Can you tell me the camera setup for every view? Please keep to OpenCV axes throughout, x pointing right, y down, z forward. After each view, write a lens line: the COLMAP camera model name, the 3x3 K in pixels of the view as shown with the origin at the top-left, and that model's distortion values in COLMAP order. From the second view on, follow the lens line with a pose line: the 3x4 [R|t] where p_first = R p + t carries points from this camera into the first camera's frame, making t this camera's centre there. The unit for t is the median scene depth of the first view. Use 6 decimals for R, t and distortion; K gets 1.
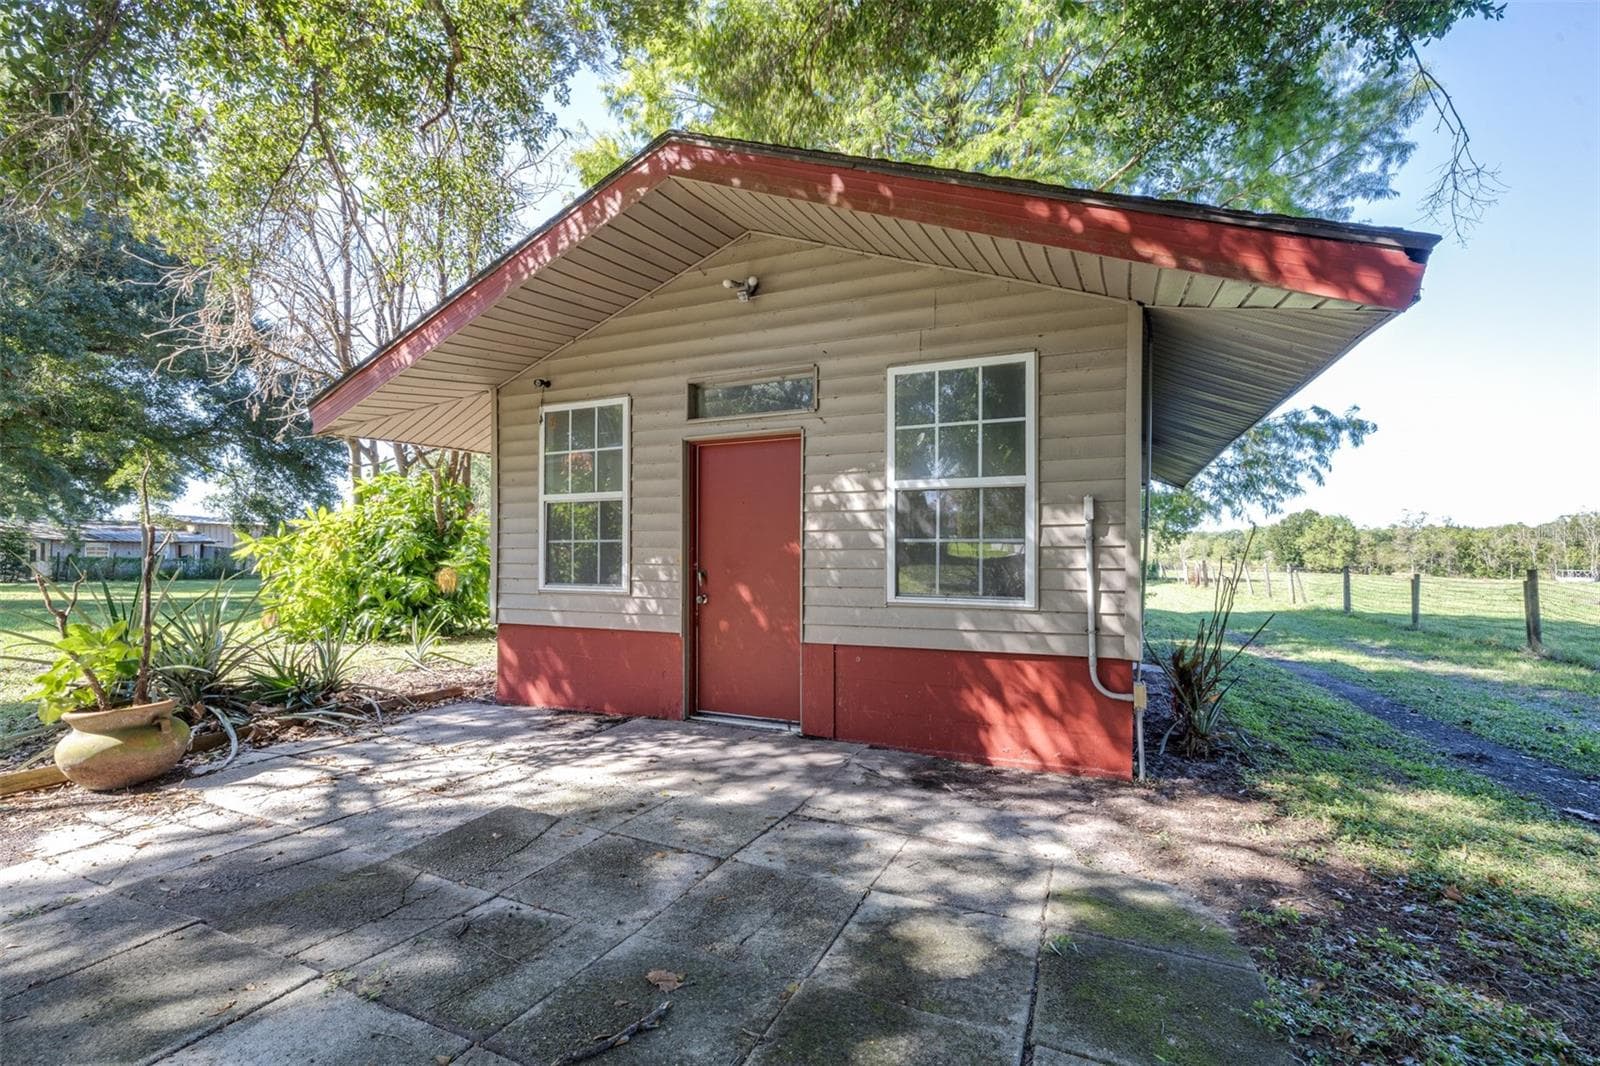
lens RADIAL K [[705.1, 0, 800.7], [0, 705.1, 555.4], [0, 0, 1]] dist [-0.001887, -0.000212]
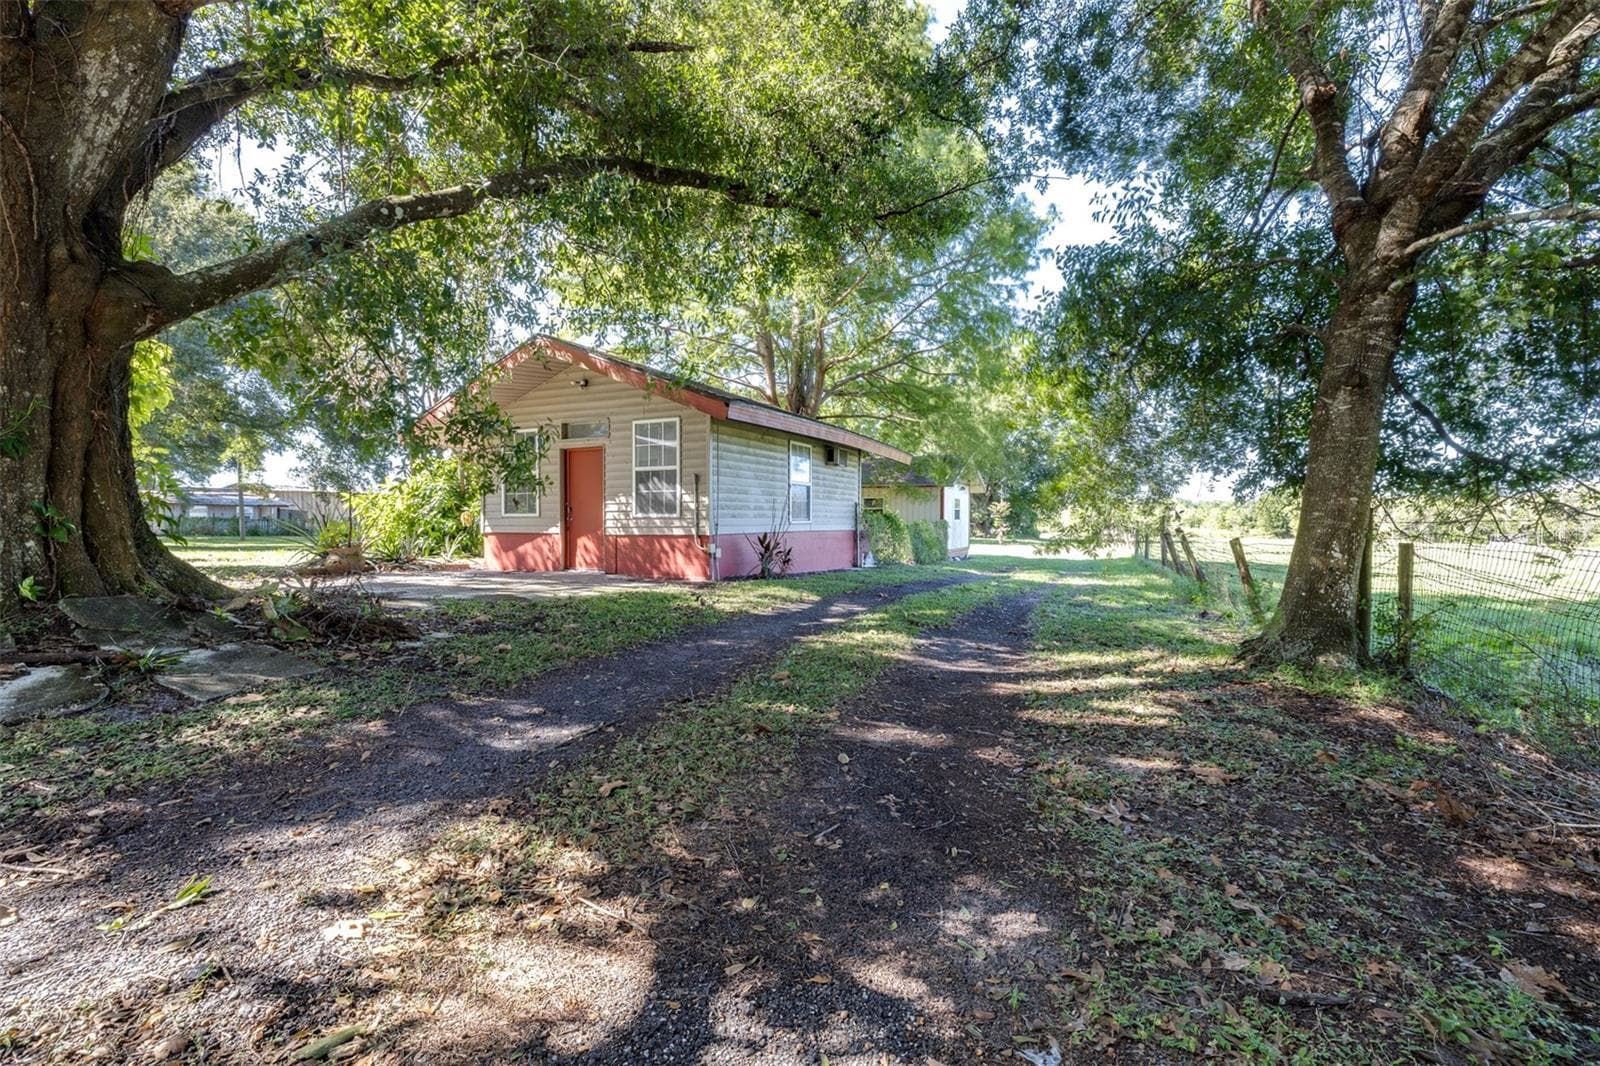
lens RADIAL K [[705.1, 0, 800.7], [0, 705.1, 555.4], [0, 0, 1]] dist [-0.001887, -0.000212]
pose [[0.999059, 0.000465, -0.043381, 0.695361], [0.001632, 0.998833, 0.048275, 0.069565], [0.043353, -0.048300, 0.997892, -1.229615]]
